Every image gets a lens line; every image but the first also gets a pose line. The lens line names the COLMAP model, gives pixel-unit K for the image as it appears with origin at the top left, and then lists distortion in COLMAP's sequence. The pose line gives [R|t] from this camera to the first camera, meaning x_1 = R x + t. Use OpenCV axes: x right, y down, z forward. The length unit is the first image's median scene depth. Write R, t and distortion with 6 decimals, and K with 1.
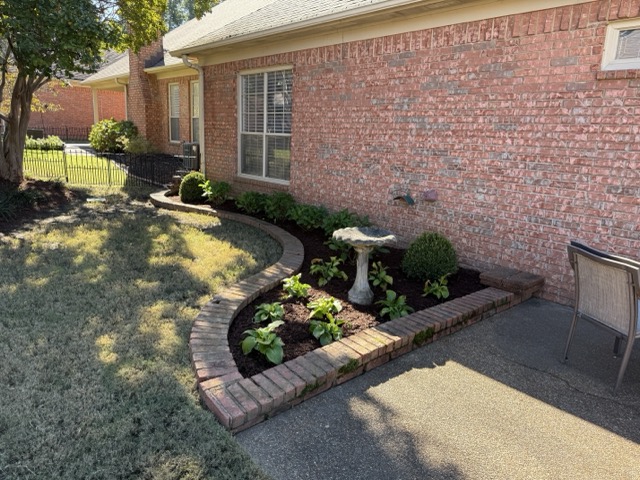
lens RADIAL K [[470.5, 0, 316.3], [0, 470.5, 240.0], [0, 0, 1]] dist [0.106459, -0.125333]
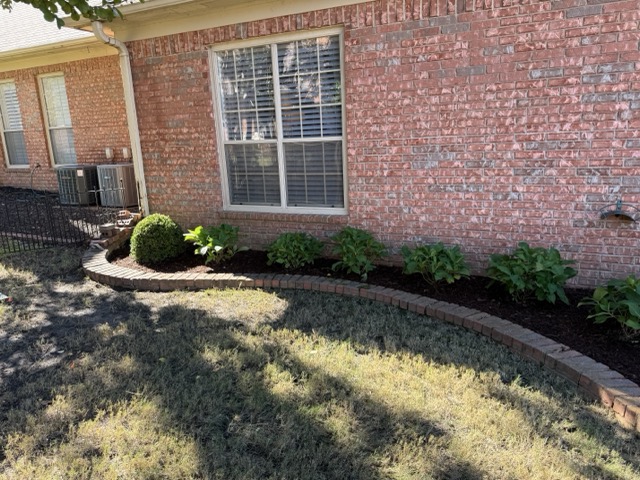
lens RADIAL K [[447.8, 0, 303.8], [0, 447.8, 229.2], [0, 0, 1]] dist [0.066956, -0.082936]
pose [[0.903259, -0.167632, 0.394998, -0.382356], [0.169556, 0.985054, 0.030315, -0.133666], [-0.394176, 0.039592, 0.918182, 0.487859]]
